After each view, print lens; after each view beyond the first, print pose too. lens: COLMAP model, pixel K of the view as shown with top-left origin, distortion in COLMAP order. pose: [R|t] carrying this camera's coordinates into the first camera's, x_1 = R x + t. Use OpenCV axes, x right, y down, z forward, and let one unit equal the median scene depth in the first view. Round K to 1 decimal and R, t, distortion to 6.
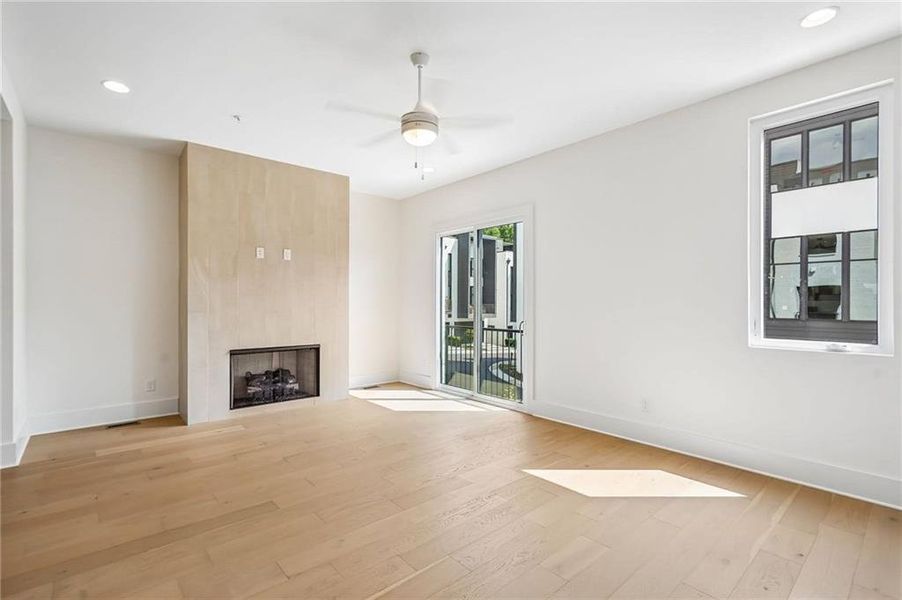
lens RADIAL K [[422.3, 0, 452.0], [0, 422.3, 305.0], [0, 0, 1]] dist [-0.003024, -0.000128]
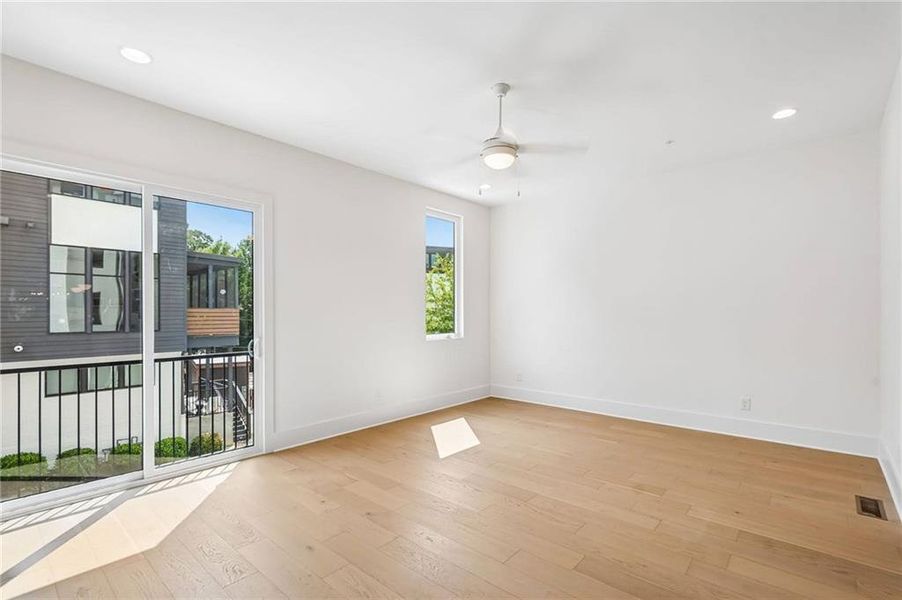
lens RADIAL K [[422.3, 0, 452.0], [0, 422.3, 305.0], [0, 0, 1]] dist [-0.003024, -0.000128]
pose [[-0.133164, 0.015724, 0.990969, -0.749607], [0.013164, 0.999814, -0.014096, -0.011947], [-0.991007, 0.011168, -0.133347, 0.838055]]
